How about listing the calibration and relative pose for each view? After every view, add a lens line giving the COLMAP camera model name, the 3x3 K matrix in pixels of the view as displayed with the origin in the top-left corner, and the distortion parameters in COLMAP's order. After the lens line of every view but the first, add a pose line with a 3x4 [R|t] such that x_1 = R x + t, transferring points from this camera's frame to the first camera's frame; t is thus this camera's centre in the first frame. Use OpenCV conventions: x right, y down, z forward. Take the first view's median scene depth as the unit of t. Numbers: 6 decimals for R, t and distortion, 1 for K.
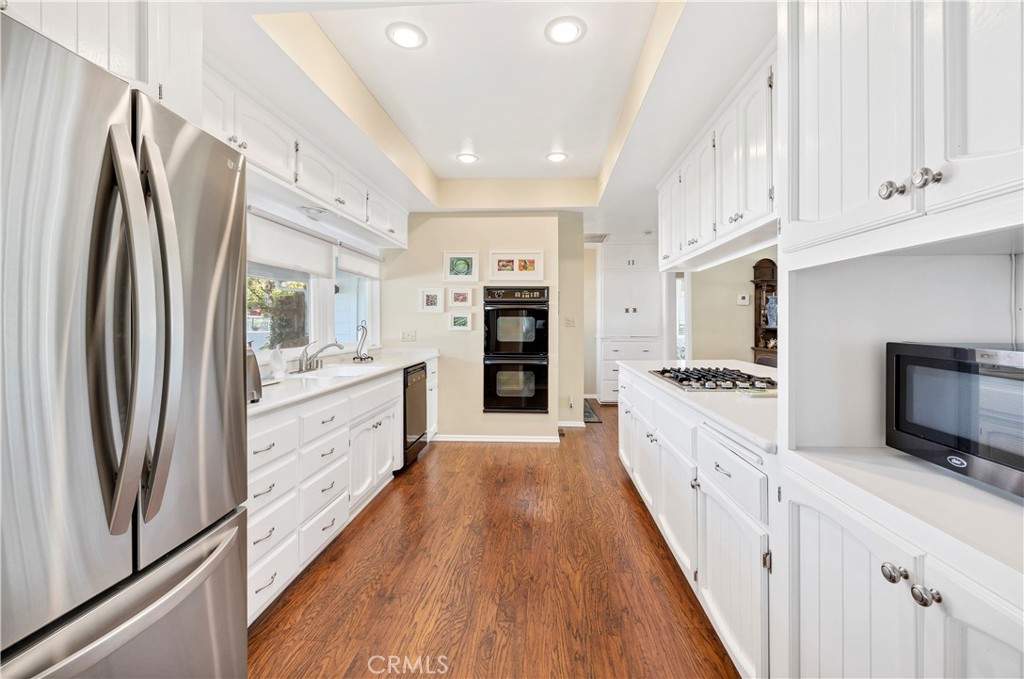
lens RADIAL K [[430.2, 0, 512.4], [0, 430.2, 322.1], [0, 0, 1]] dist [-0.000342, 0.000001]
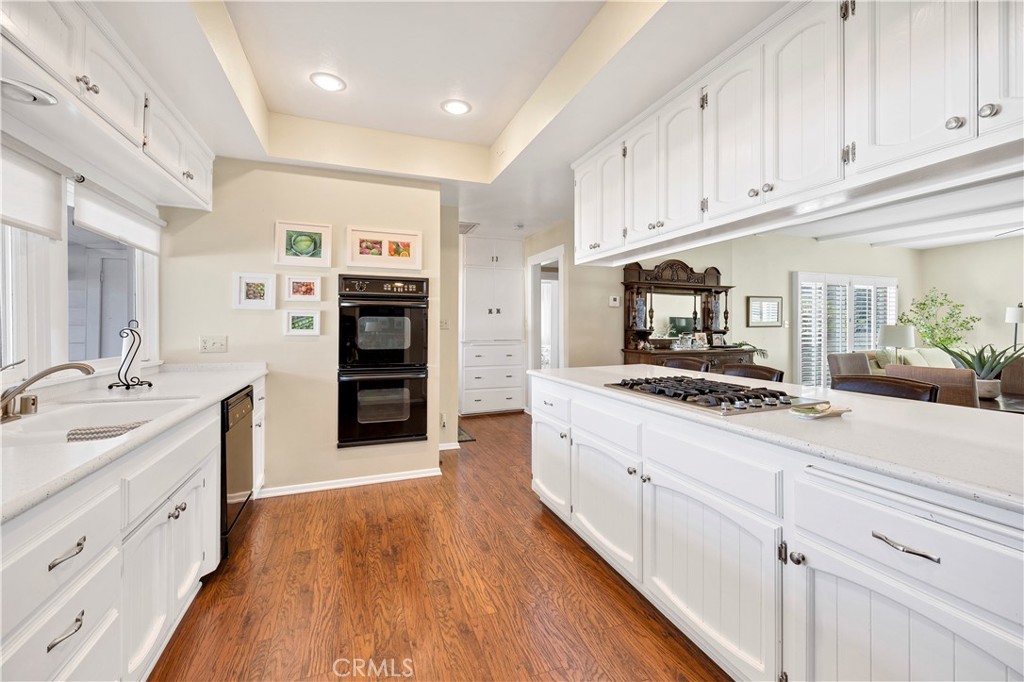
lens RADIAL K [[430.2, 0, 512.4], [0, 430.2, 323.6], [0, 0, 1]] dist [-0.000342, 0.000001]
pose [[0.907667, 0.001081, 0.419691, -0.106321], [0.000247, 0.999995, -0.003112, 0.002602], [-0.419692, 0.002928, 0.907662, 0.221008]]
